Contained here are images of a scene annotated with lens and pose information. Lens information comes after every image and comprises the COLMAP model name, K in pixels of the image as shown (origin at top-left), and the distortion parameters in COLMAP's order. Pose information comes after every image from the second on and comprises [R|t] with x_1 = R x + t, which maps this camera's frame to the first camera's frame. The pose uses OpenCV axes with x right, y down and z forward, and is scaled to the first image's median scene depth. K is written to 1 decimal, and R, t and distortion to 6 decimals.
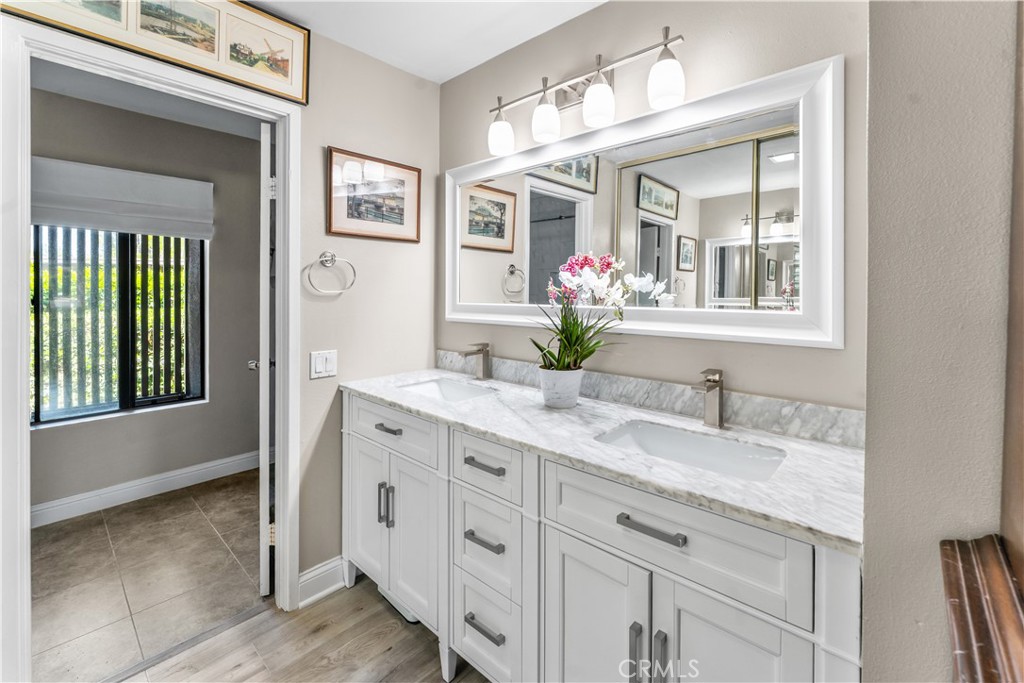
lens RADIAL K [[435.0, 0, 507.1], [0, 435.0, 290.6], [0, 0, 1]] dist [0.000117, -0.000029]
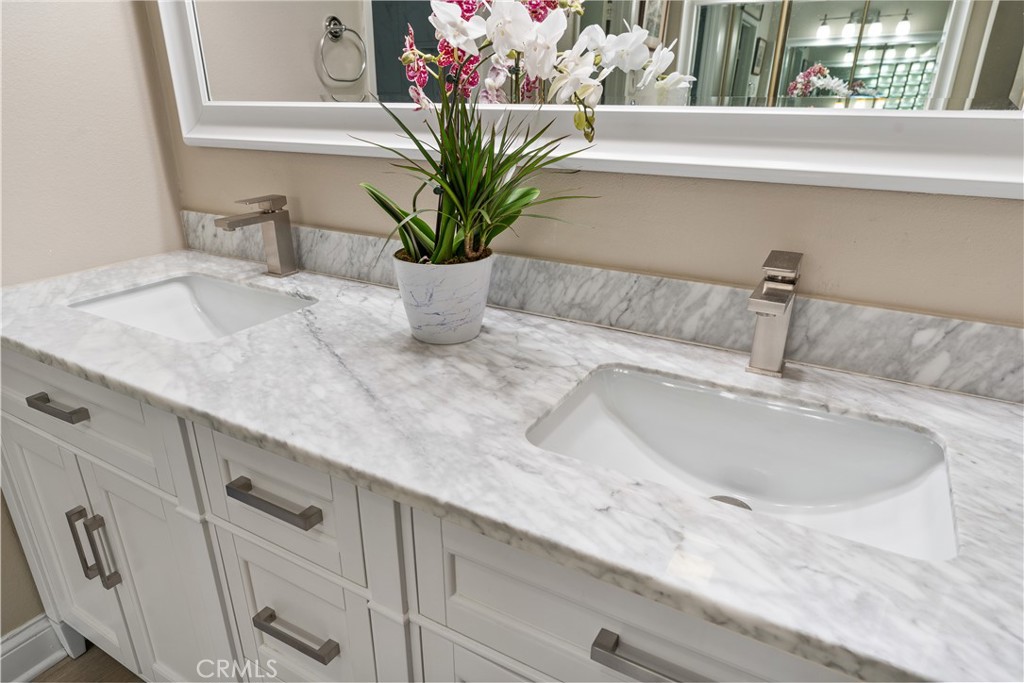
lens RADIAL K [[622.6, 0, 508.9], [0, 622.6, 346.1], [0, 0, 1]] dist [-0.000036, -0.000929]
pose [[0.975795, -0.081643, 0.202877, 0.053923], [-0.001487, 0.925200, 0.379477, 0.024714], [-0.218683, -0.370593, 0.902684, 0.393498]]
